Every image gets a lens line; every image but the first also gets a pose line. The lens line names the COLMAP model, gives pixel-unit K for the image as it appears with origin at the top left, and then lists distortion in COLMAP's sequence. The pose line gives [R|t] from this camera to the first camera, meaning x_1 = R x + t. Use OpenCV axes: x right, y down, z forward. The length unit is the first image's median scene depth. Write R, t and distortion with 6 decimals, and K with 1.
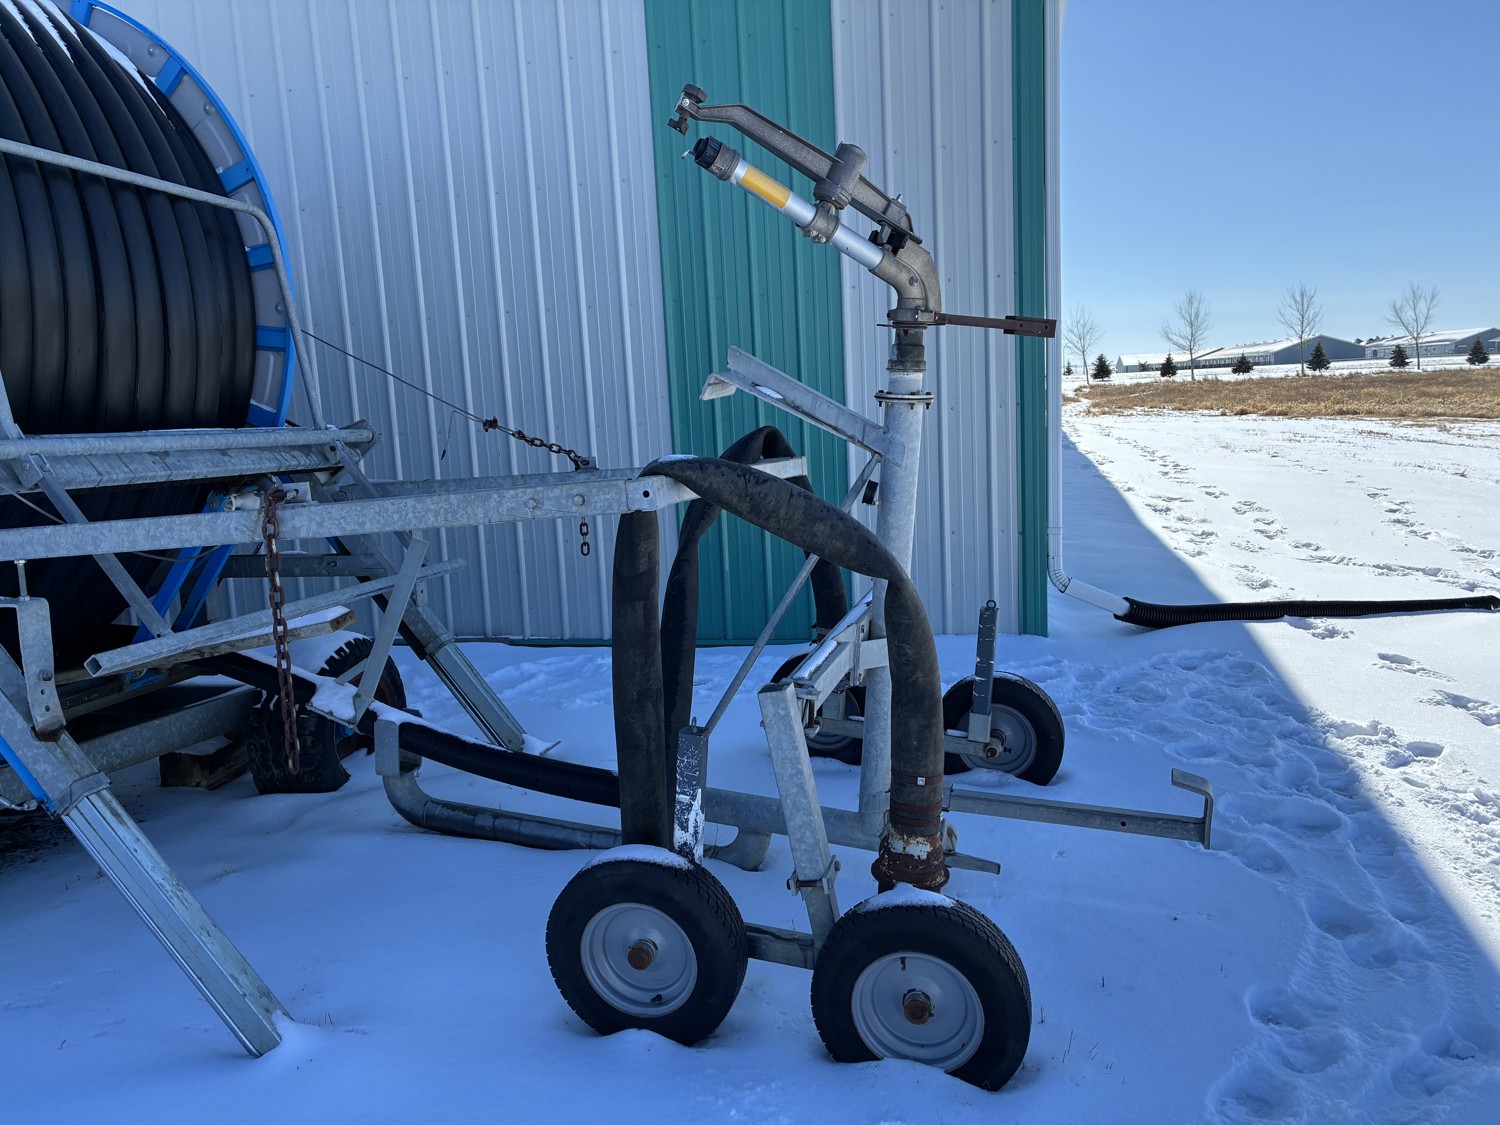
lens RADIAL K [[1136.2, 0, 744.3], [0, 1136.2, 562.3], [0, 0, 1]] dist [0.052632, -0.058795]
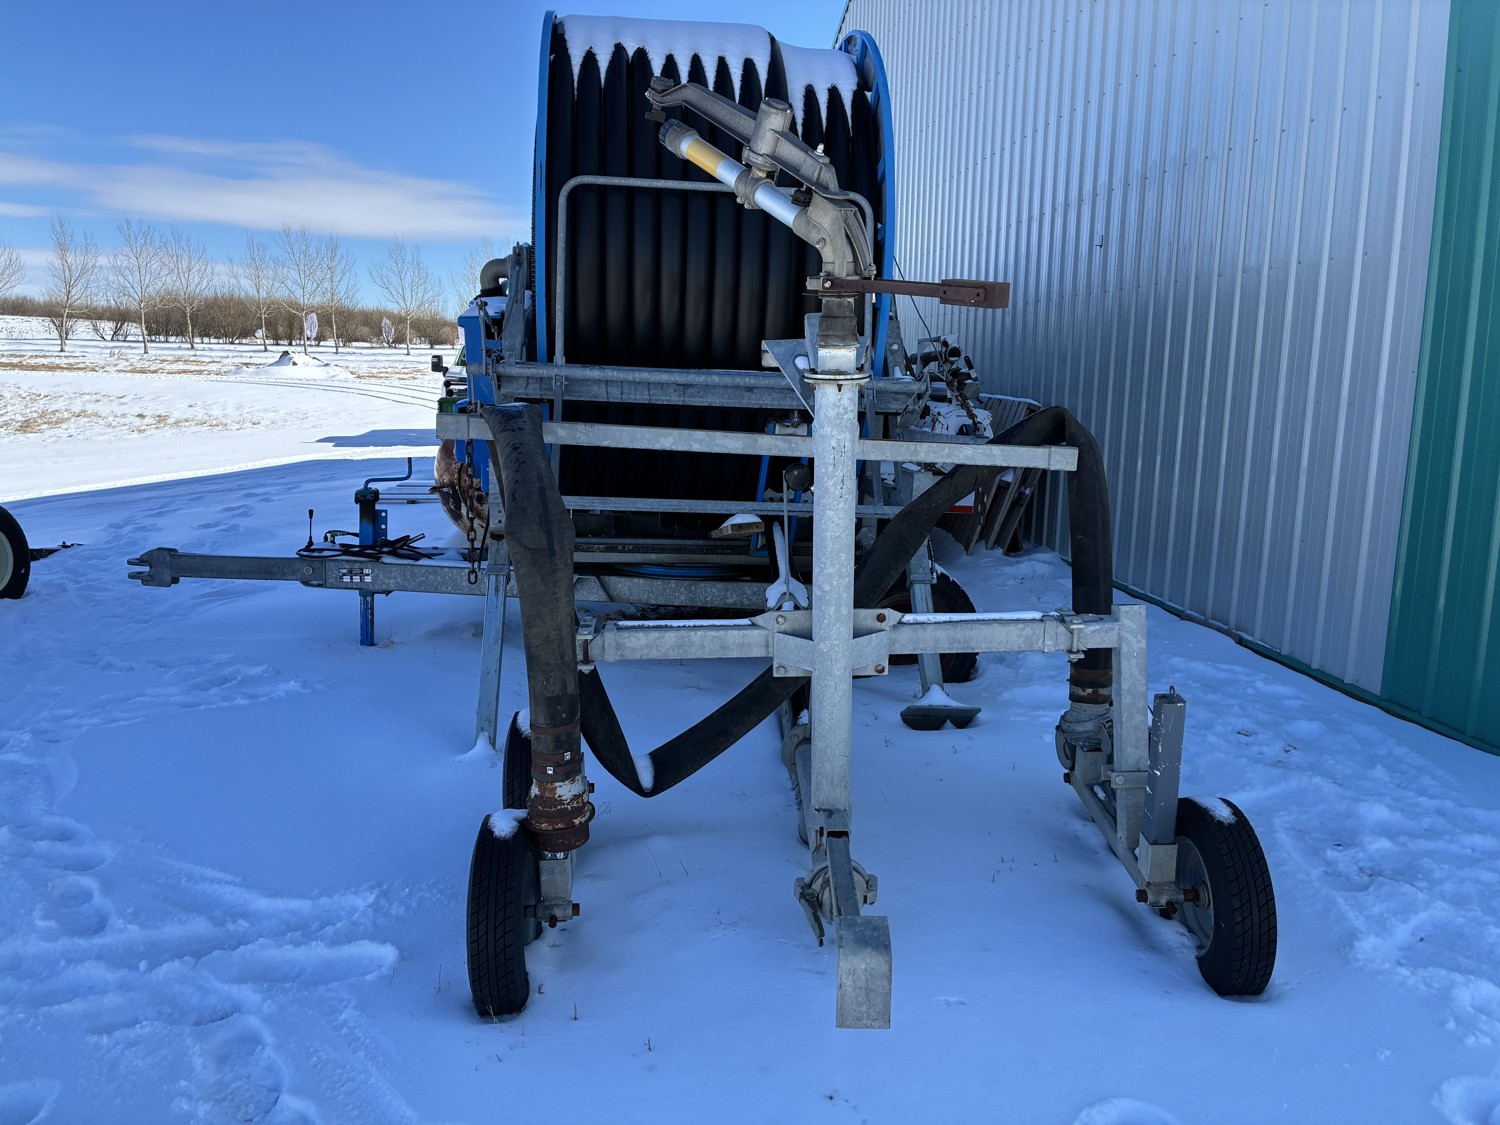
lens RADIAL K [[1136.2, 0, 735.1], [0, 1136.2, 564.6], [0, 0, 1]] dist [0.052632, -0.058795]
pose [[0.324945, 0.216353, -0.920653, 0.832482], [-0.172454, 0.970715, 0.167249, -0.120884], [0.929877, 0.104424, 0.352740, 0.560983]]
